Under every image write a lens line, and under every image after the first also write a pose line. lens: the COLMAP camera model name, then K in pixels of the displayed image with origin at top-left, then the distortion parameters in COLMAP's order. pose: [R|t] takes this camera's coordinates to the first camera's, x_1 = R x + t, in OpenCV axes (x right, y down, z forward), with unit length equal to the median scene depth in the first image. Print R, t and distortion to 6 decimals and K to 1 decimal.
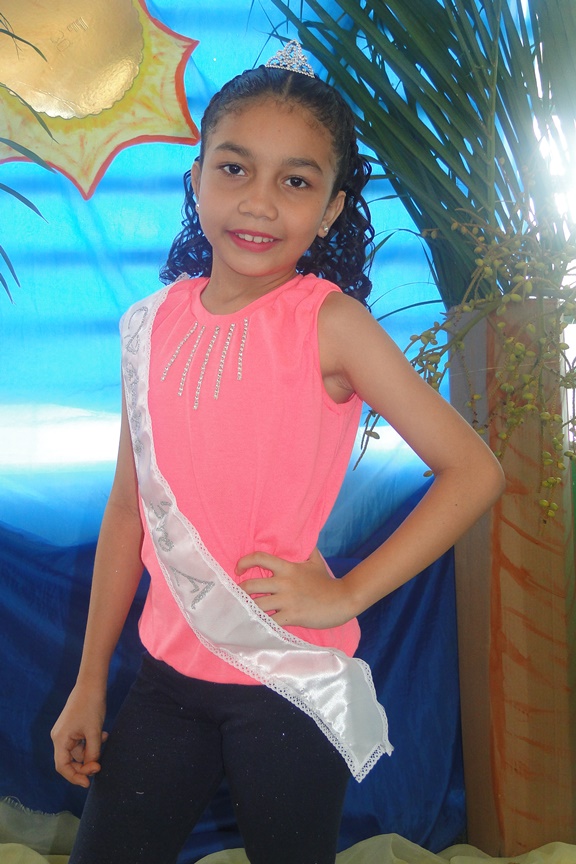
lens RADIAL K [[995.6, 0, 288.4], [0, 995.6, 435.4], [0, 0, 1]] dist [0.002335, 0.000000]
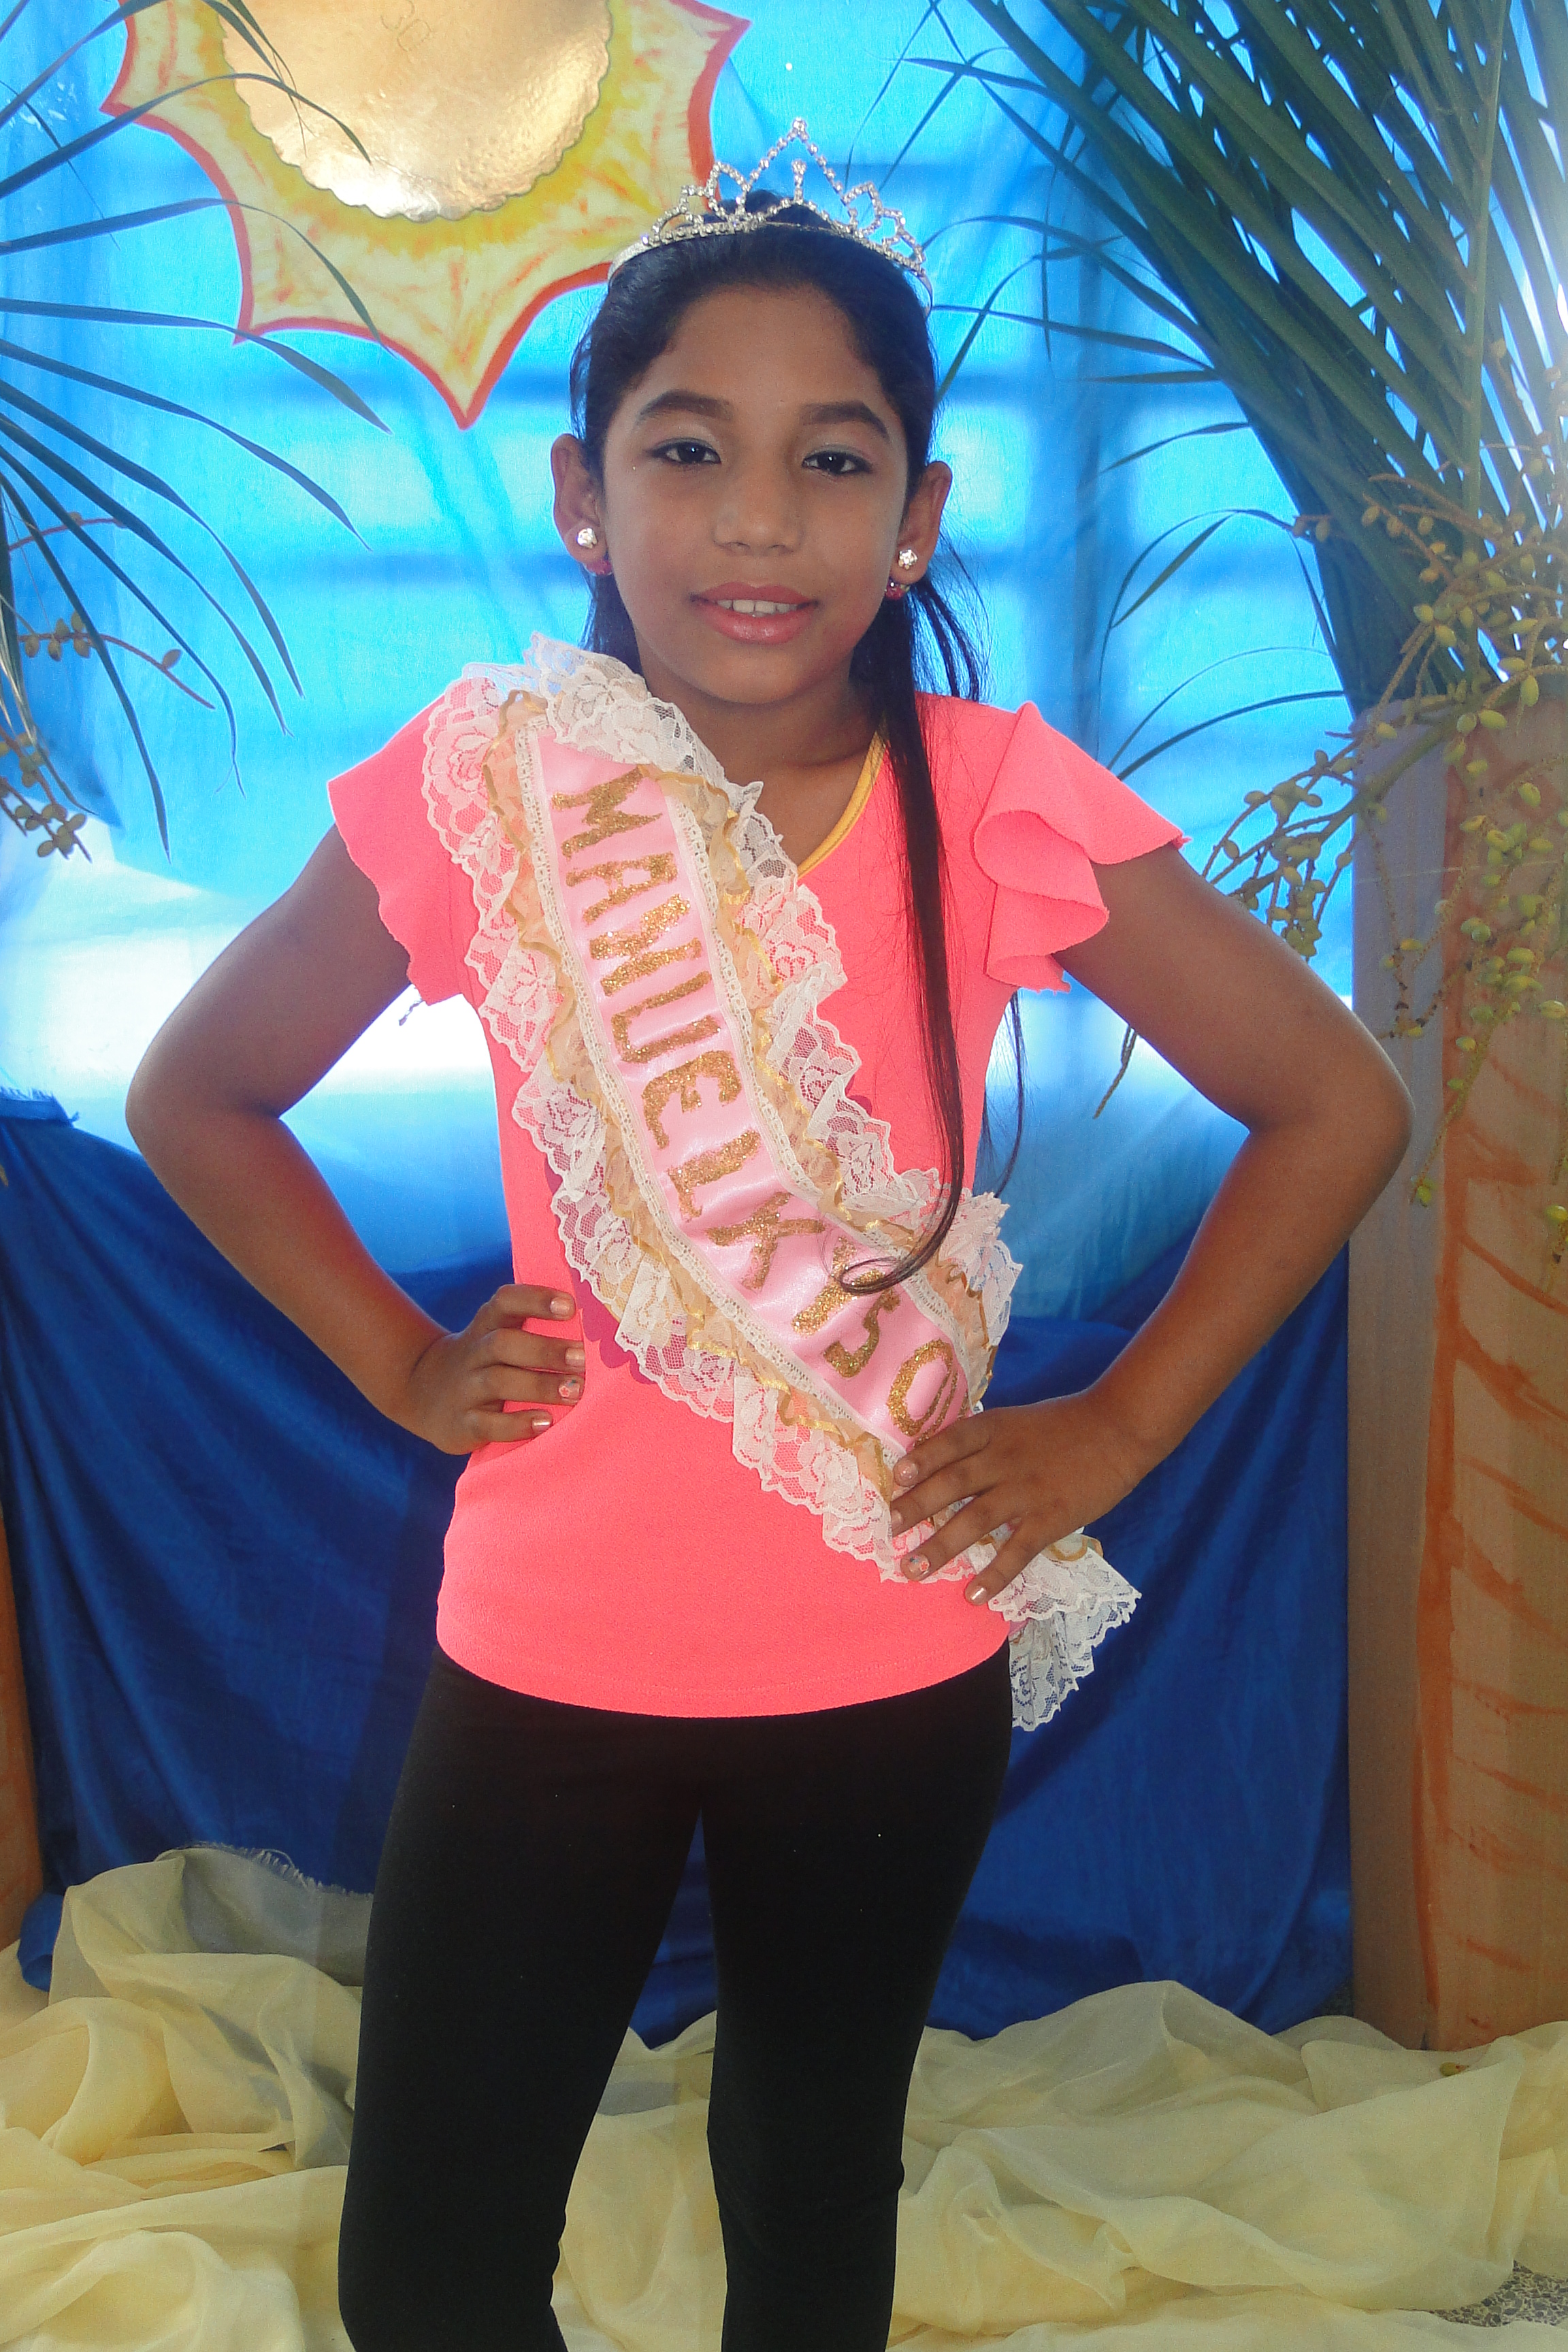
lens RADIAL K [[2710.2, 0, 798.6], [0, 2710.2, 1175.7], [0, 0, 1]] dist [0.002335, 0.000000]
pose [[0.996793, 0.030321, -0.074061, 0.024381], [-0.023948, 0.996053, 0.085467, -0.030856], [0.076360, -0.083419, 0.993585, -0.114349]]
